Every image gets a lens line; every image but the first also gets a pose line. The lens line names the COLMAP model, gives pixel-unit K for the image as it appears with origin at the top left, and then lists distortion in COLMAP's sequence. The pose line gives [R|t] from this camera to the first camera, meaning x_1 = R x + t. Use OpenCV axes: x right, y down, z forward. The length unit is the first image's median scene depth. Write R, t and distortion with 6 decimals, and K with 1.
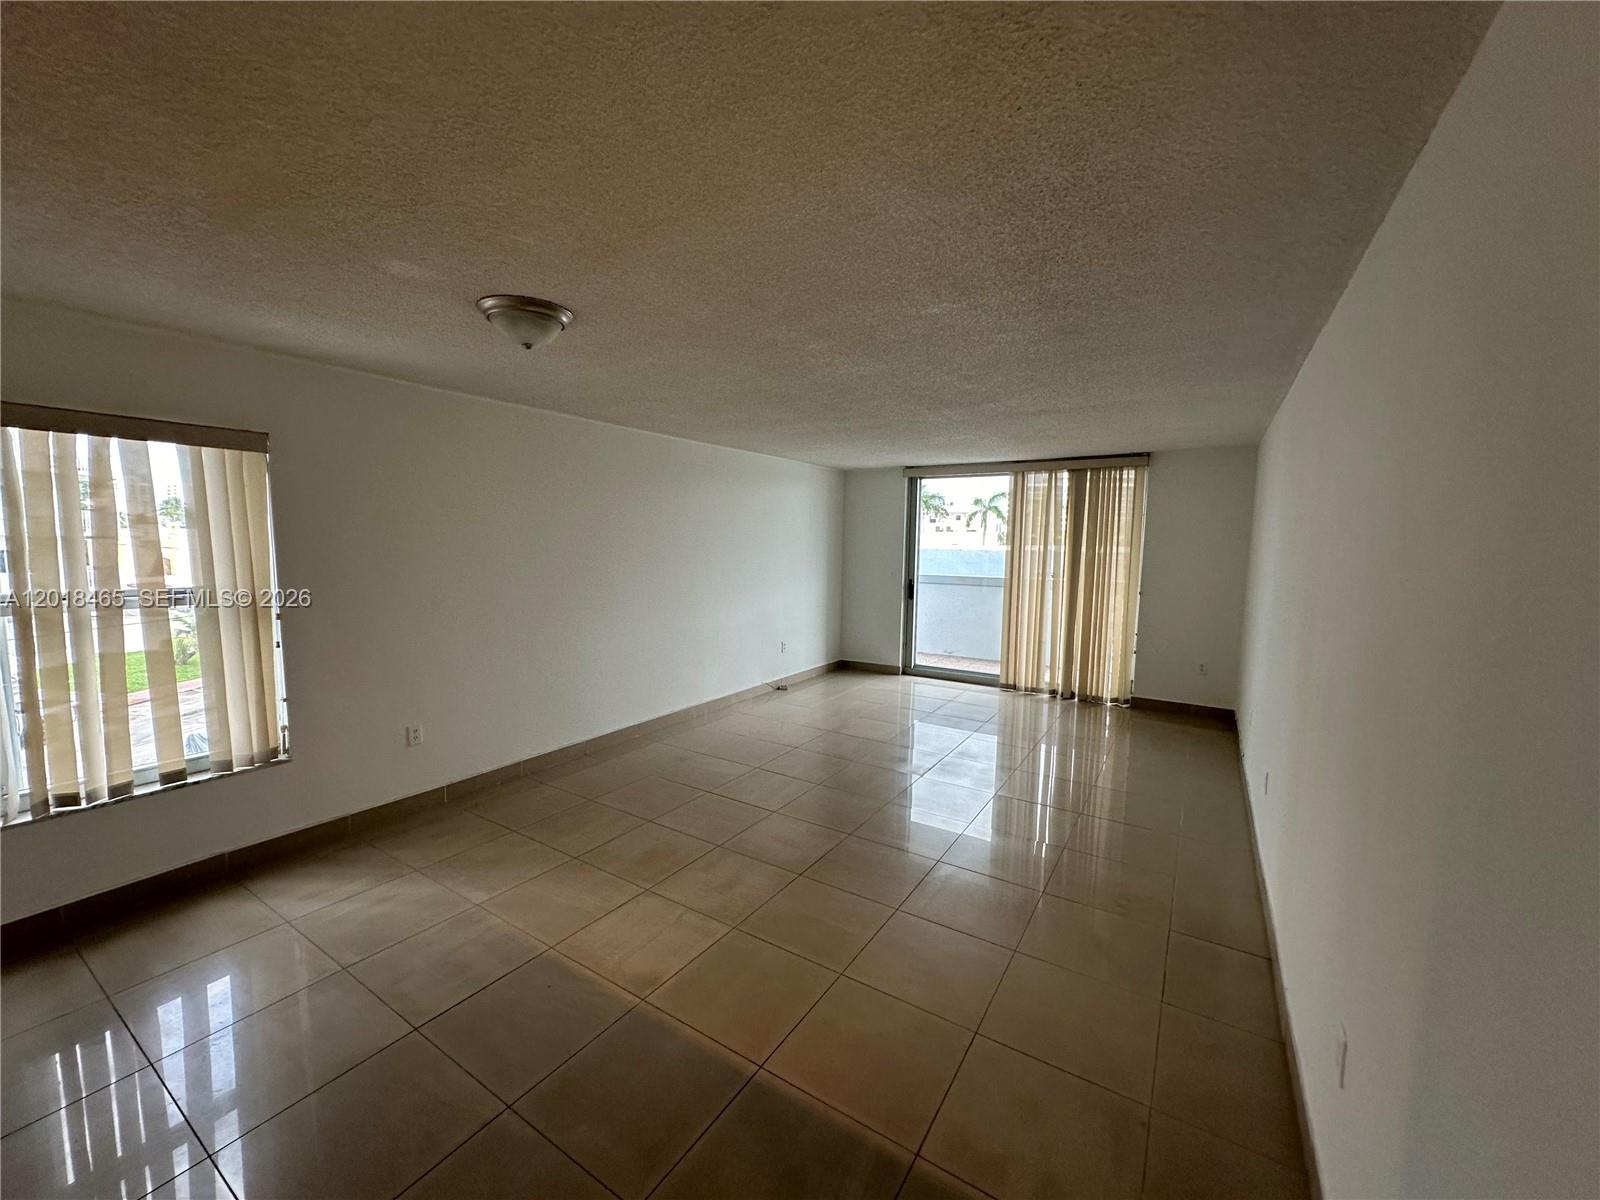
lens RADIAL K [[636.7, 0, 801.3], [0, 636.7, 604.7], [0, 0, 1]] dist [-0.001317, 0.000009]
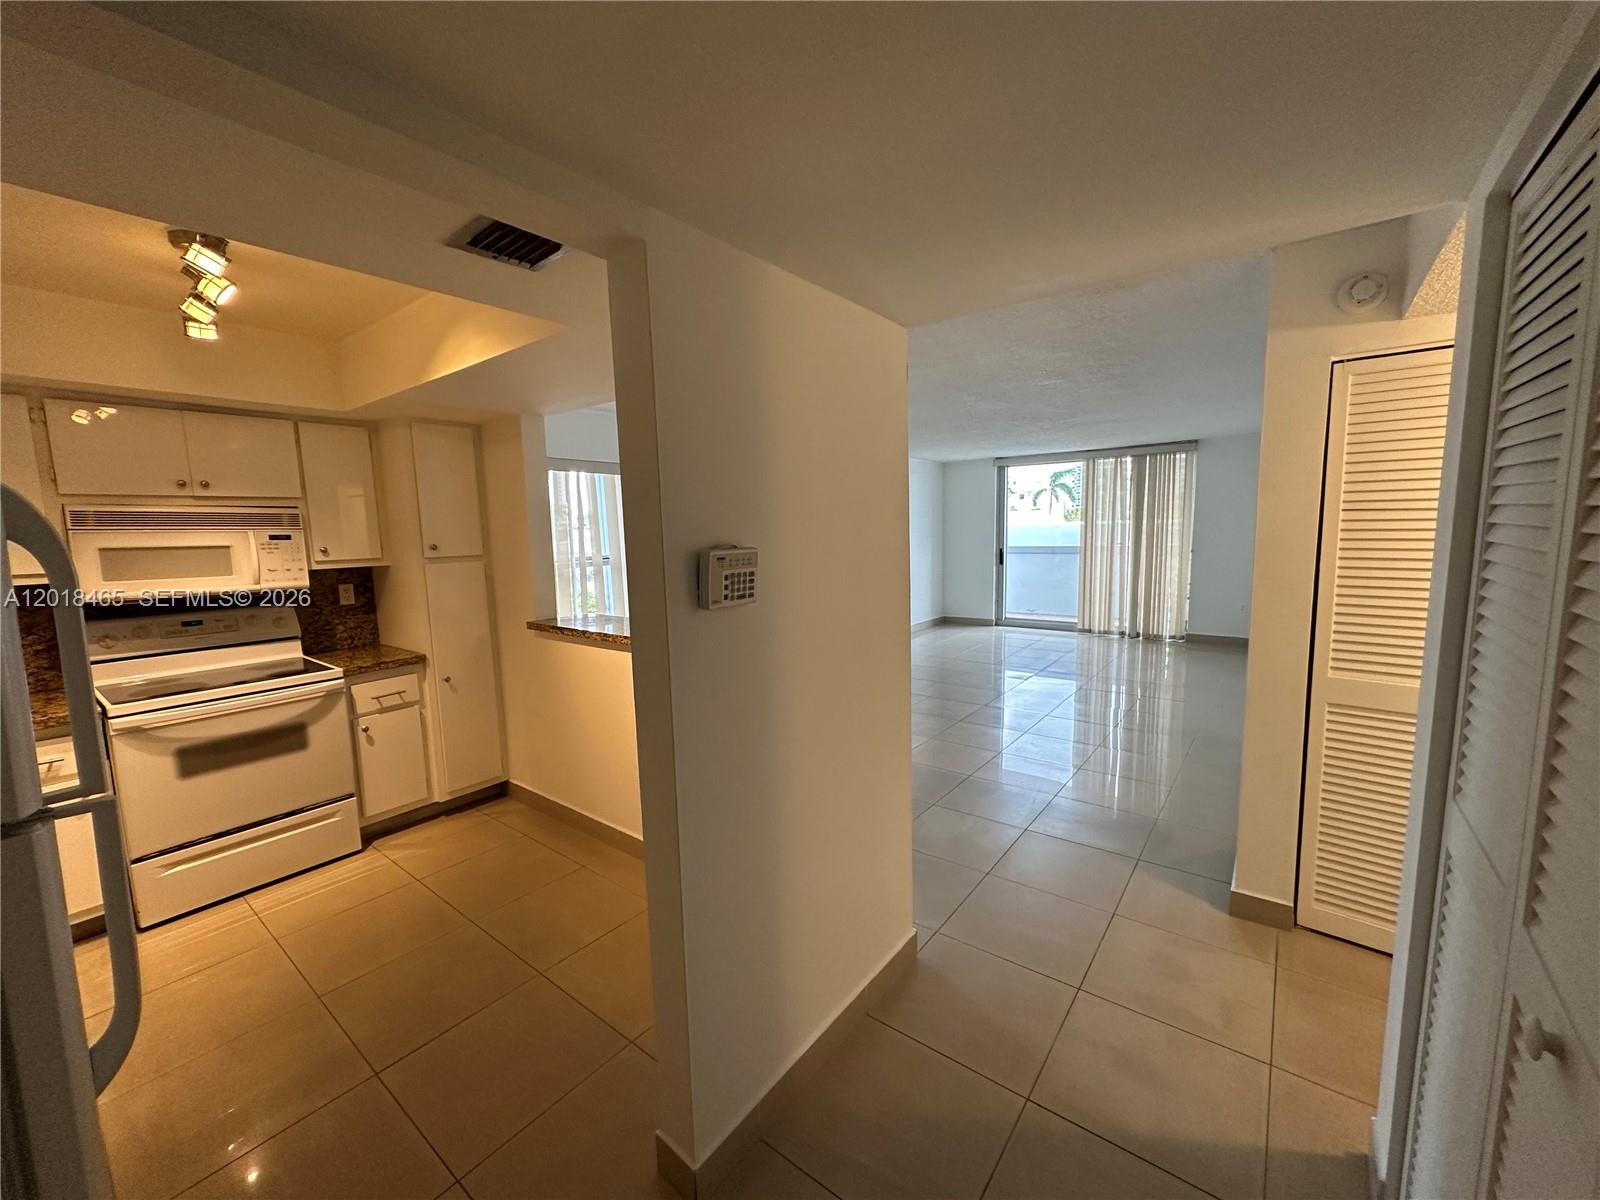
lens RADIAL K [[636.7, 0, 801.3], [0, 636.7, 604.7], [0, 0, 1]] dist [-0.001317, 0.000009]
pose [[0.995761, -0.025720, -0.088304, -0.119772], [0.027568, 0.999424, 0.019773, 0.037716], [0.087745, -0.022124, 0.995897, -0.299860]]
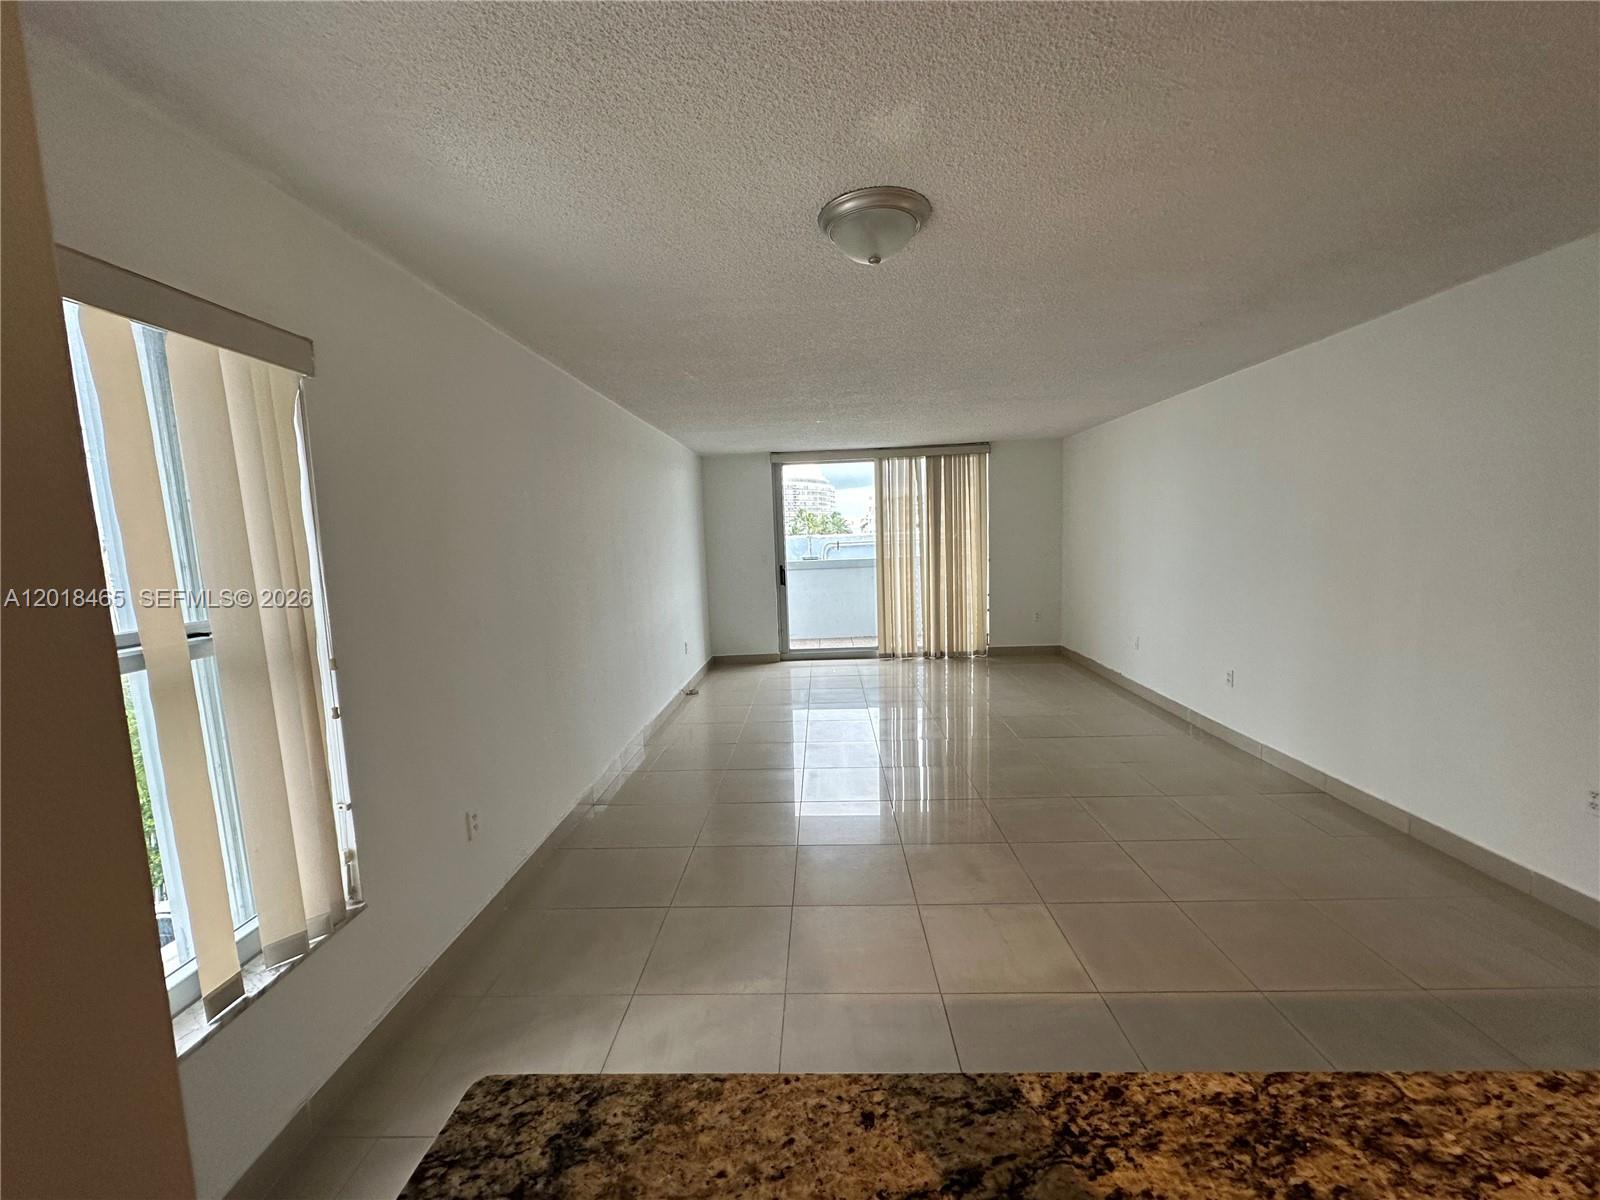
lens RADIAL K [[636.7, 0, 801.3], [0, 636.7, 604.7], [0, 0, 1]] dist [-0.001317, 0.000009]
pose [[0.857284, -0.101129, 0.504815, -0.345658], [0.101038, 0.994498, 0.027642, -0.003257], [-0.504833, 0.027308, 0.862785, 0.135622]]
